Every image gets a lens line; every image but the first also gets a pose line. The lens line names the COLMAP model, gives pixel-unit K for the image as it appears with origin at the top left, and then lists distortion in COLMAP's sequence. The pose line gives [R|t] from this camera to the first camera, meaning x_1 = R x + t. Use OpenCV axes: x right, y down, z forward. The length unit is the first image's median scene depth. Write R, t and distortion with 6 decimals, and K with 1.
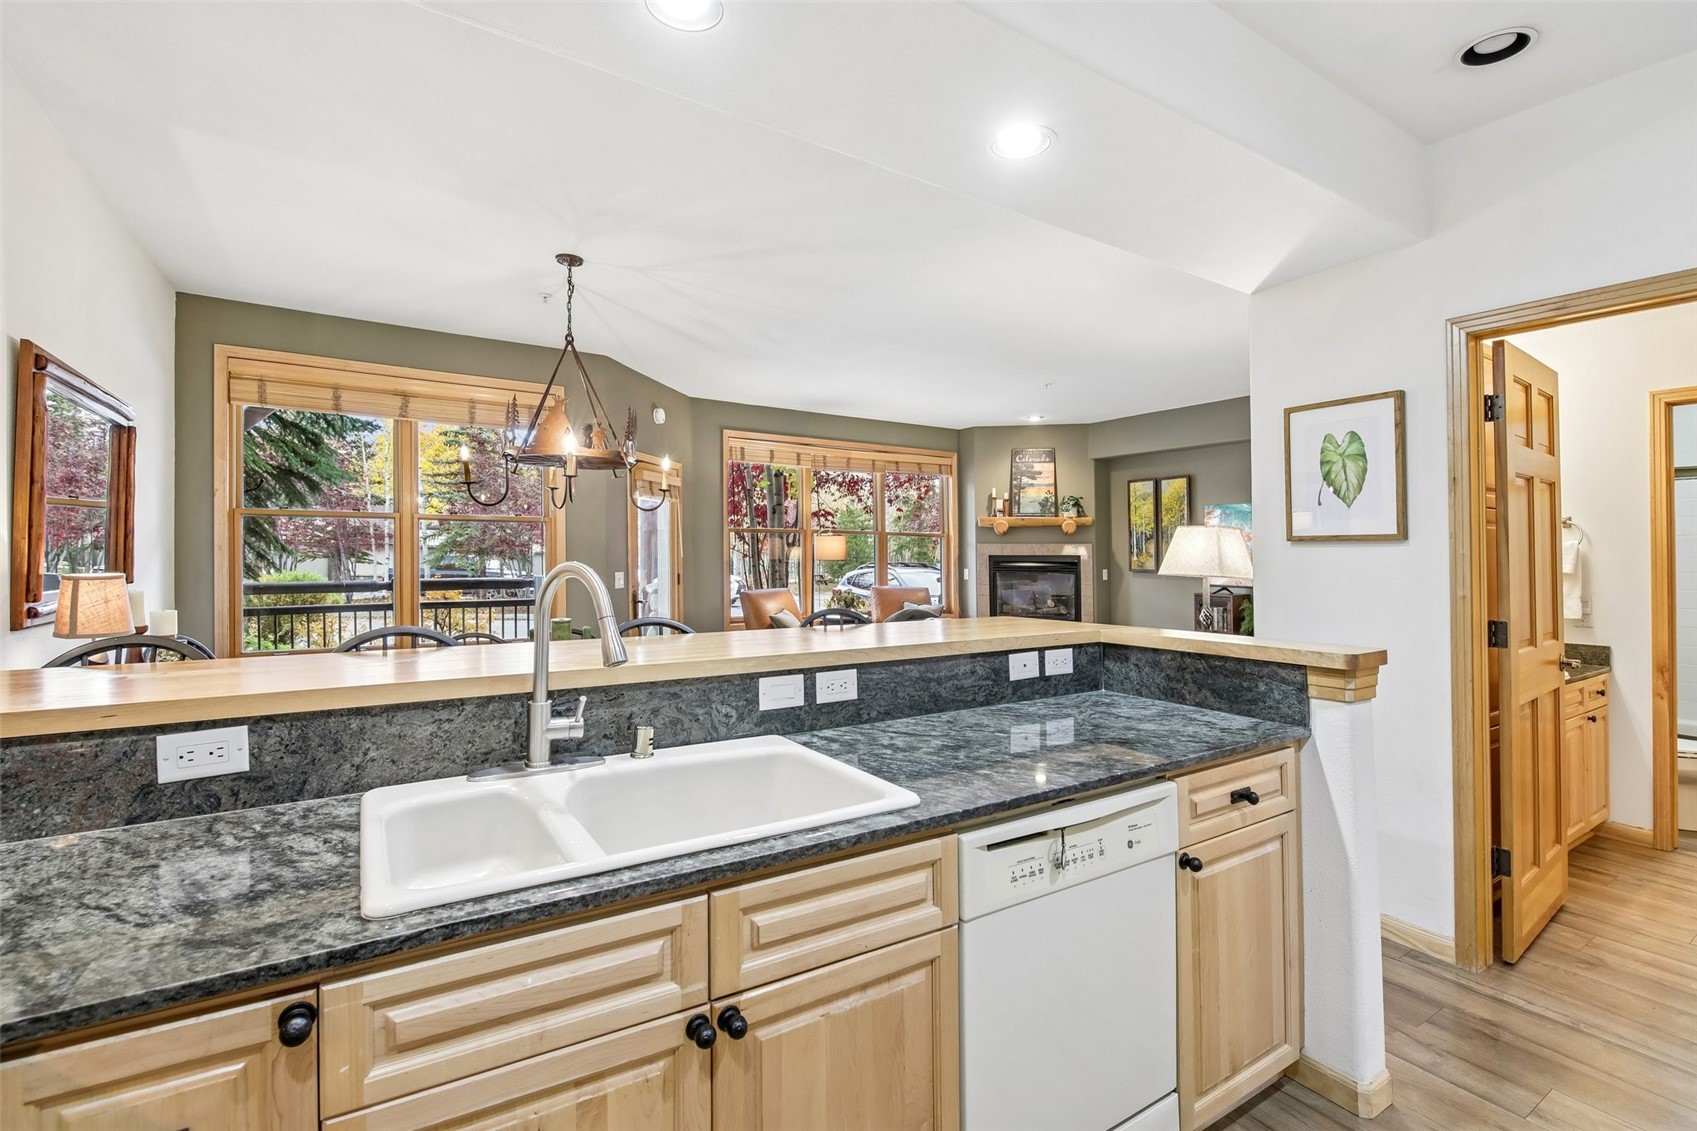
lens RADIAL K [[755.4, 0, 844.7], [0, 755.4, 575.4], [0, 0, 1]] dist [-0.005125, -0.001100]
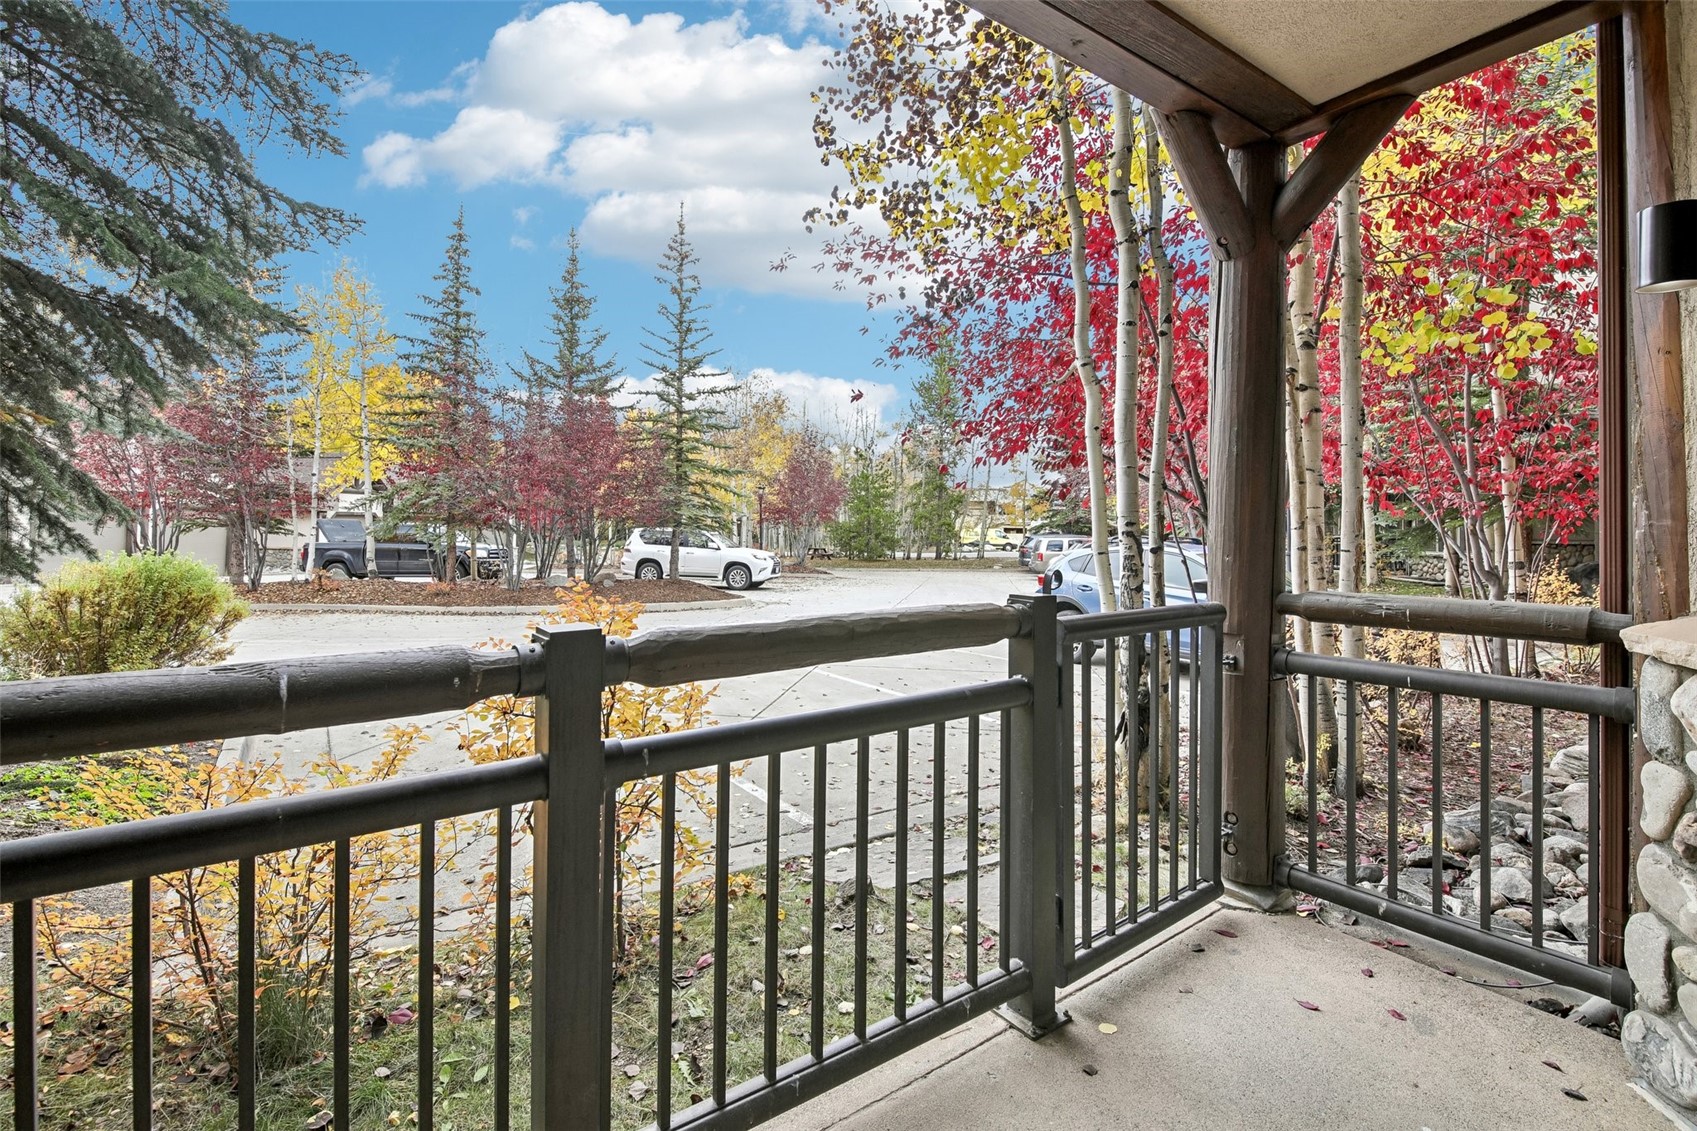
lens RADIAL K [[755.4, 0, 869.0], [0, 755.4, 515.8], [0, 0, 1]] dist [-0.005125, -0.001100]
pose [[0.994597, 0.004704, 0.103700, -1.909626], [-0.000492, 0.999175, -0.040604, -0.067441], [-0.103806, 0.040334, 0.993779, 2.827356]]
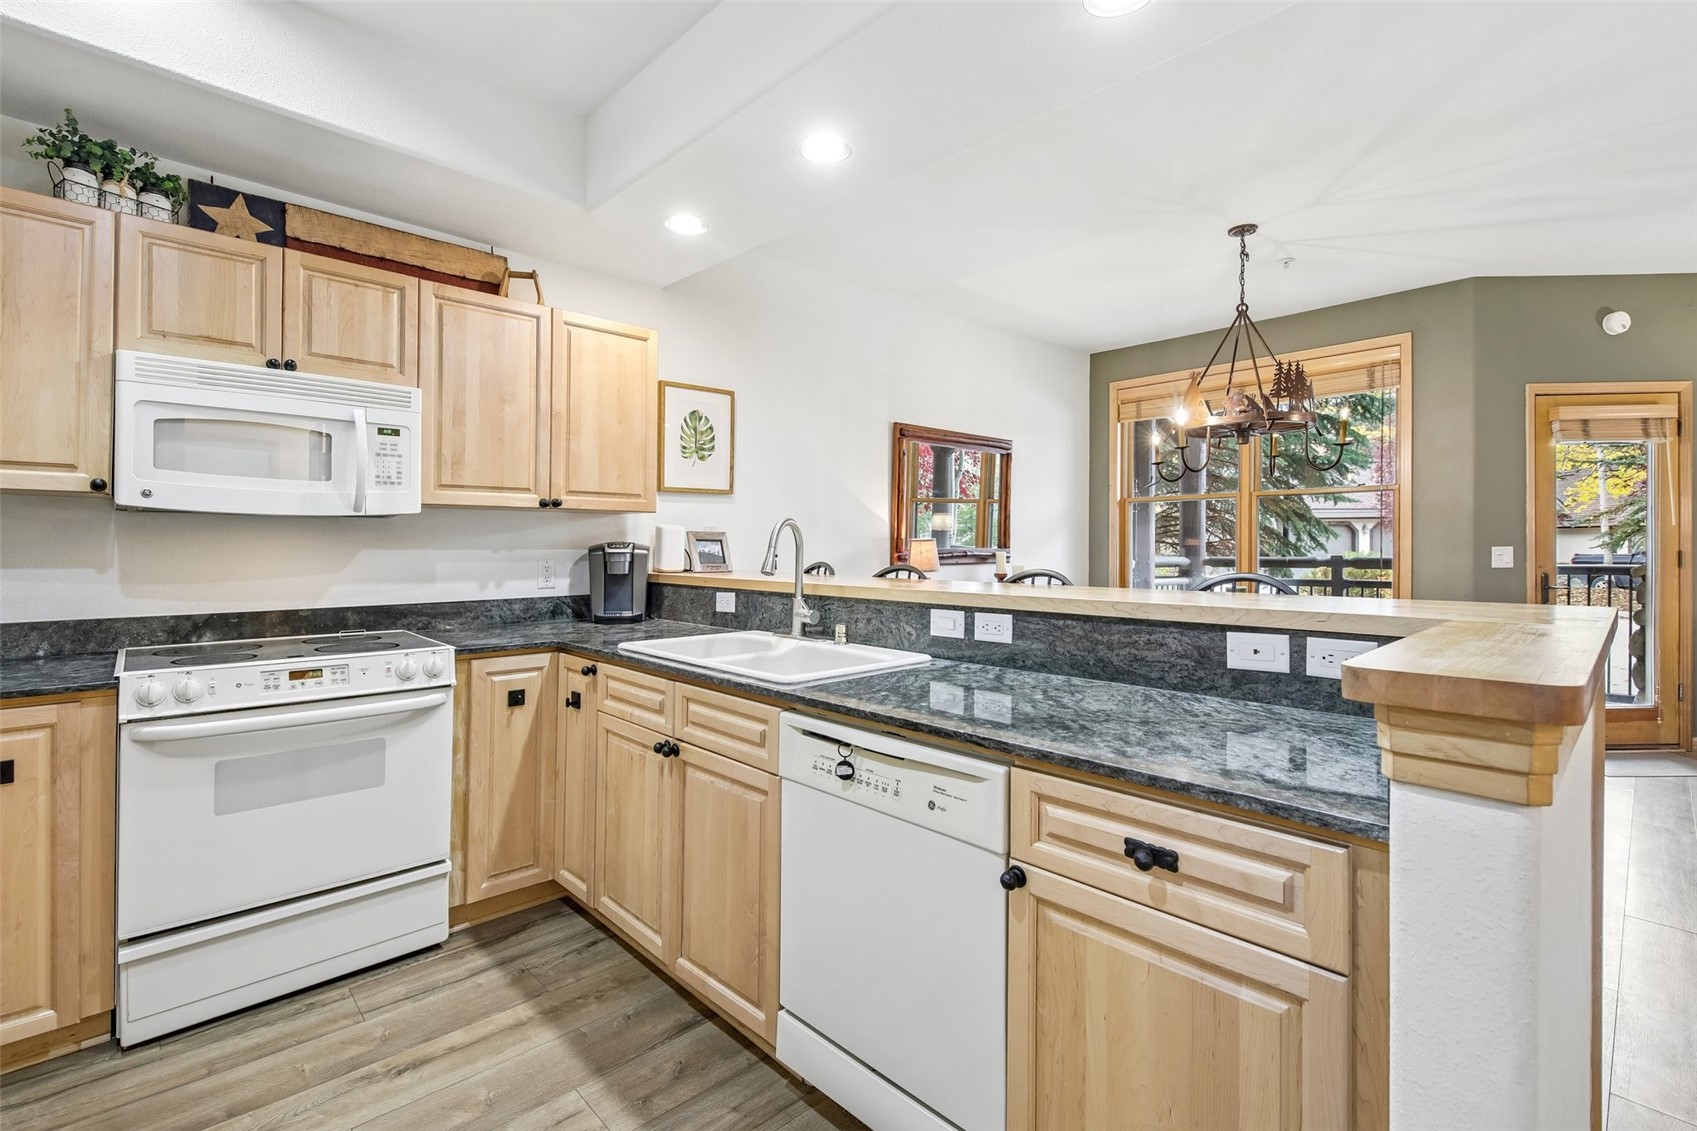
lens RADIAL K [[755.4, 0, 849.8], [0, 755.4, 548.0], [0, 0, 1]] dist [-0.005125, -0.001100]
pose [[0.196743, 0.000745, -0.980455, 0.992085], [-0.019695, 0.999801, -0.003193, 0.037395], [0.980257, 0.019938, 0.196719, 0.562879]]
